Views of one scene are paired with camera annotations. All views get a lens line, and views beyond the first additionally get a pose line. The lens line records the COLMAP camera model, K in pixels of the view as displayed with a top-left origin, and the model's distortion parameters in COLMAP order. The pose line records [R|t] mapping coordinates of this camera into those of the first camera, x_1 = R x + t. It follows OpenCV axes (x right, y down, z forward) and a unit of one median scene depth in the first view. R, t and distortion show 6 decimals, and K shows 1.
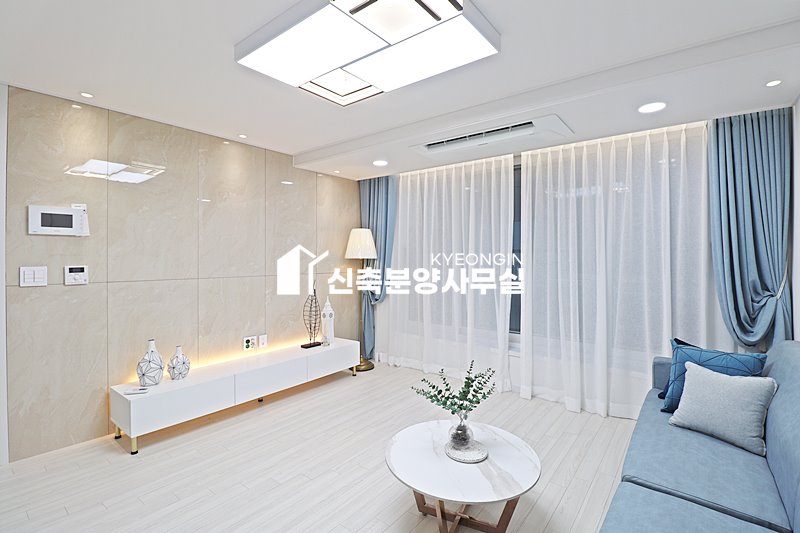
lens RADIAL K [[372.5, 0, 401.8], [0, 372.5, 259.2], [0, 0, 1]] dist [0.000157, -0.012642]
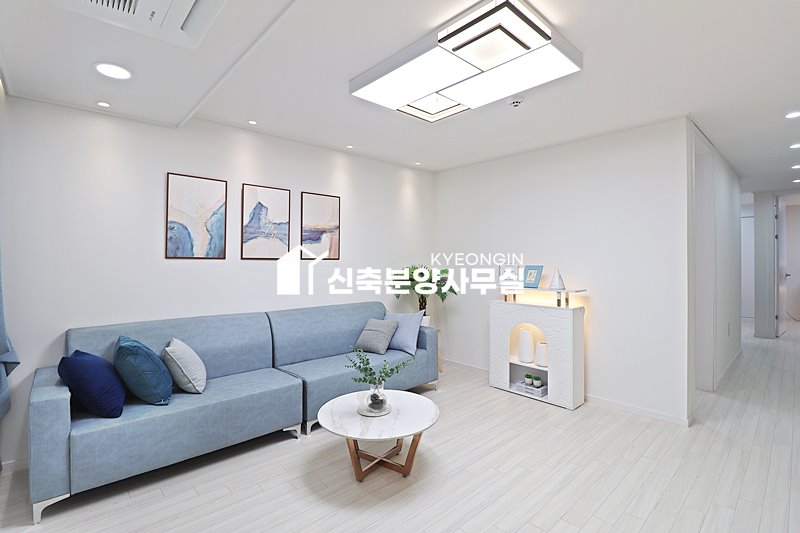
lens RADIAL K [[372.5, 0, 401.8], [0, 372.5, 259.2], [0, 0, 1]] dist [0.000157, -0.012642]
pose [[-0.985528, -0.005123, 0.169433, -0.071080], [-0.005297, 0.999986, -0.000577, 0.007782], [-0.169427, -0.001466, -0.985542, 1.271285]]
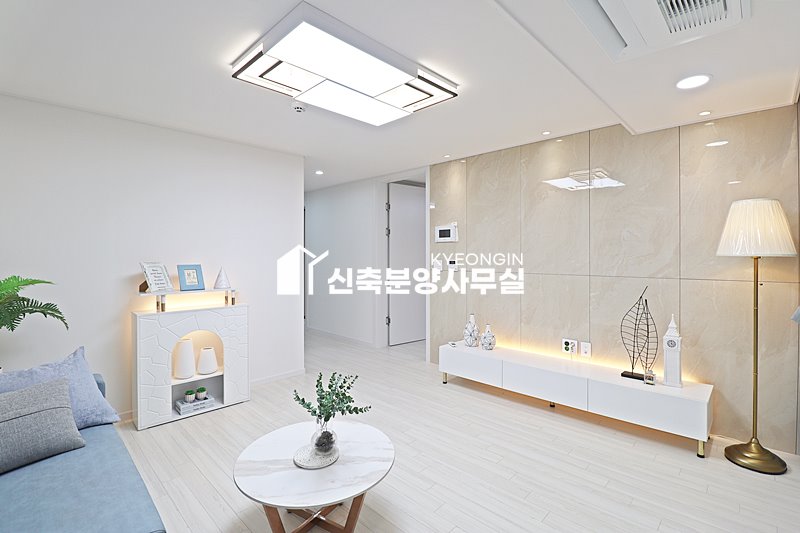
lens RADIAL K [[372.5, 0, 401.8], [0, 372.5, 259.2], [0, 0, 1]] dist [0.000157, -0.012642]
pose [[-0.111436, 0.010206, -0.993719, 0.630656], [-0.003393, 0.999938, 0.010650, -0.002118], [0.993766, 0.004559, -0.111395, 0.760486]]
